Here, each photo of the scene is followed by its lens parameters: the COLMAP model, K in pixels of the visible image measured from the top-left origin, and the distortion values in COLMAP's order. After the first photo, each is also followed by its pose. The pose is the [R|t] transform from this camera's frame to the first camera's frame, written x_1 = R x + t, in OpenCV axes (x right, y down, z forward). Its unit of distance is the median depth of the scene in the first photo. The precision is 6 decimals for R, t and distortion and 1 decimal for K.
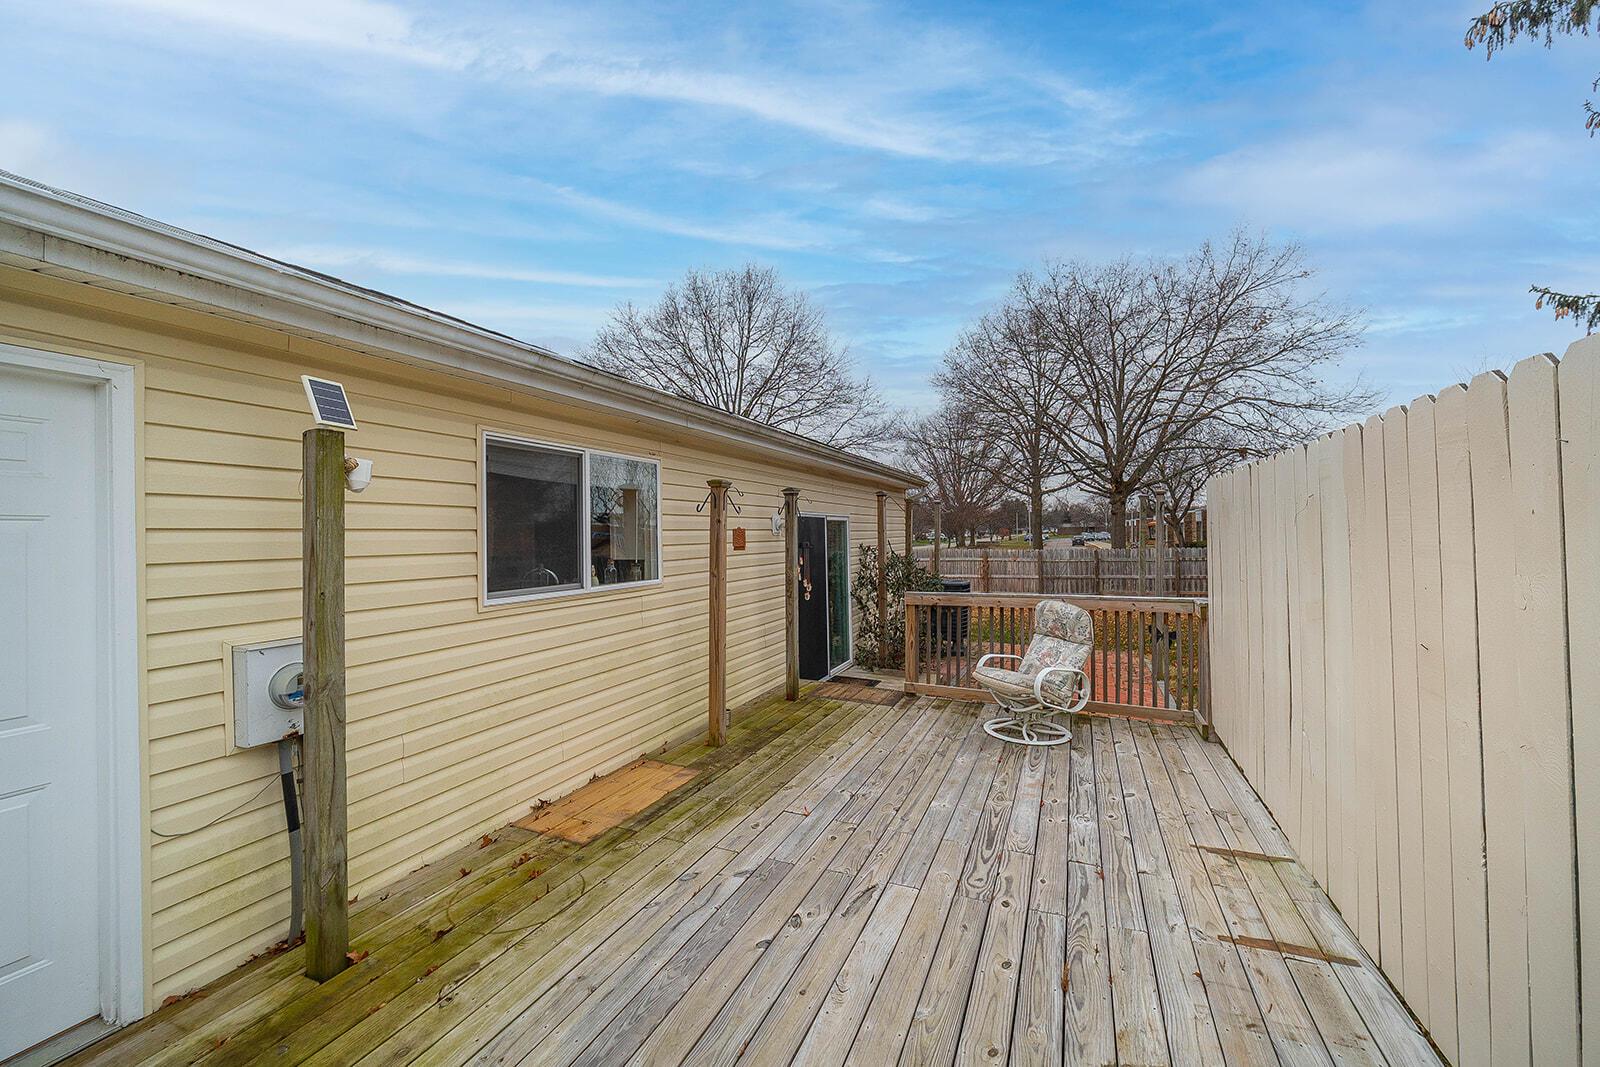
lens RADIAL K [[634.6, 0, 814.5], [0, 634.6, 533.7], [0, 0, 1]] dist [-0.001145, -0.000780]
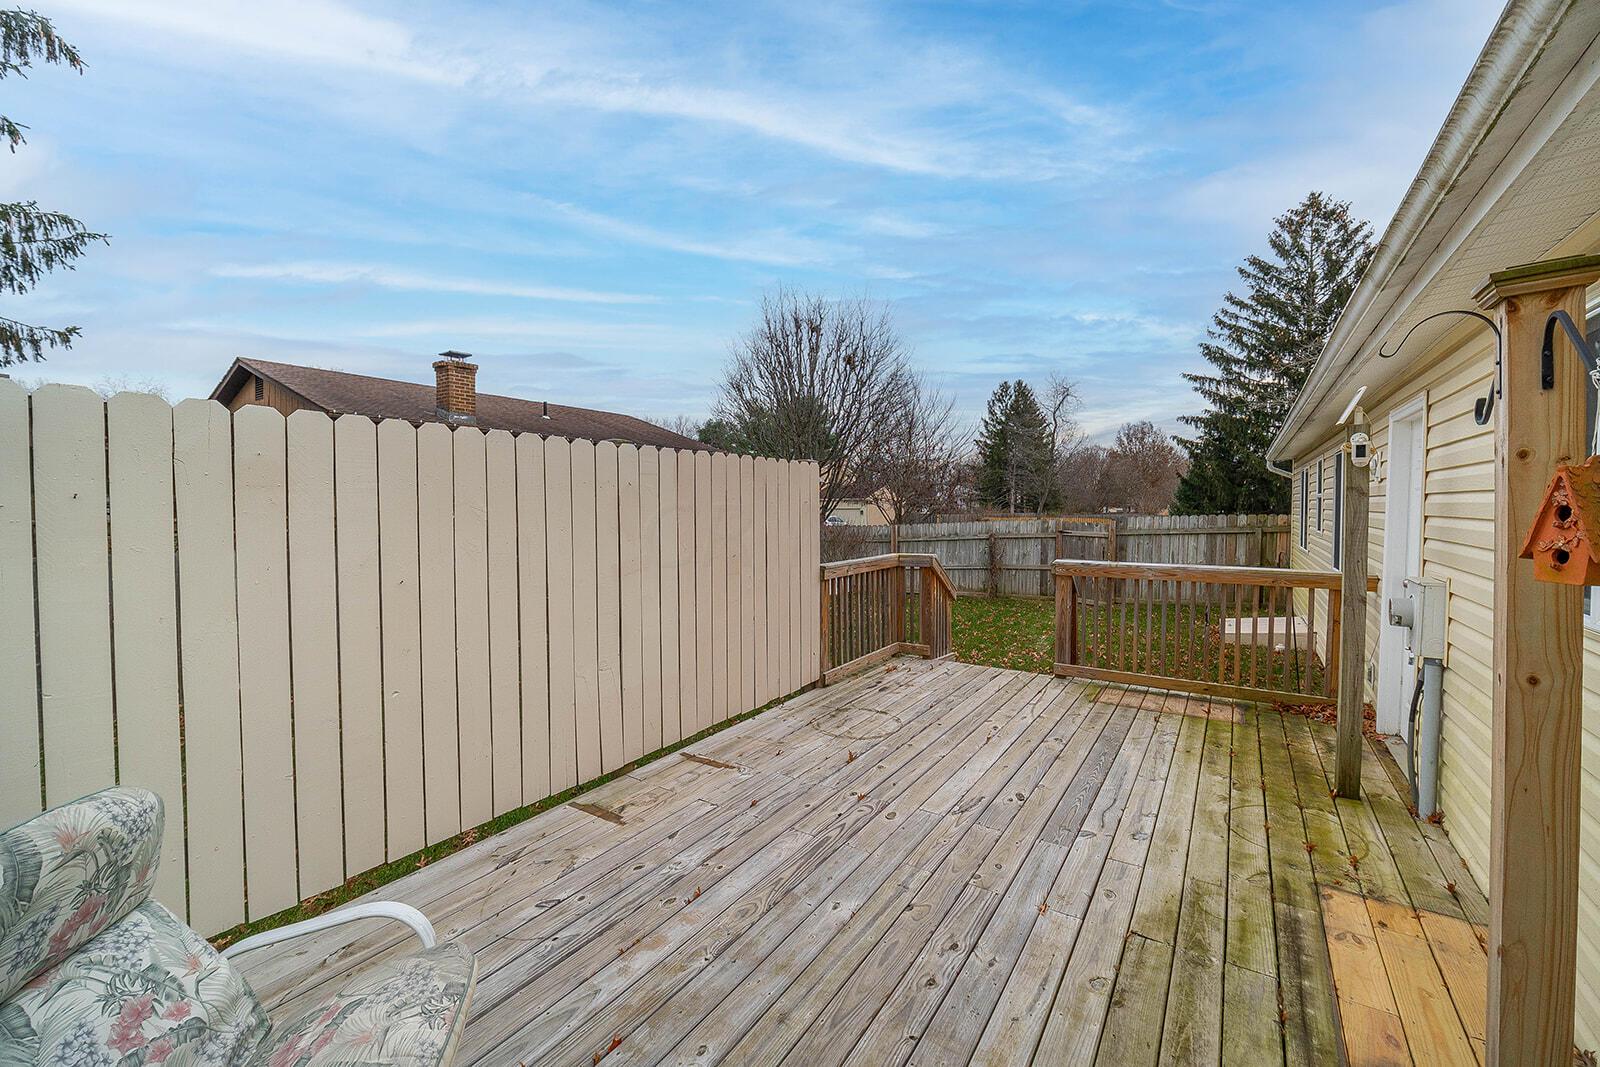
lens RADIAL K [[634.6, 0, 814.5], [0, 634.6, 533.7], [0, 0, 1]] dist [-0.001145, -0.000780]
pose [[-0.980327, 0.009654, 0.197143, 0.102023], [0.018320, 0.998942, 0.042183, -0.000844], [-0.196527, 0.044965, -0.979467, 1.902556]]
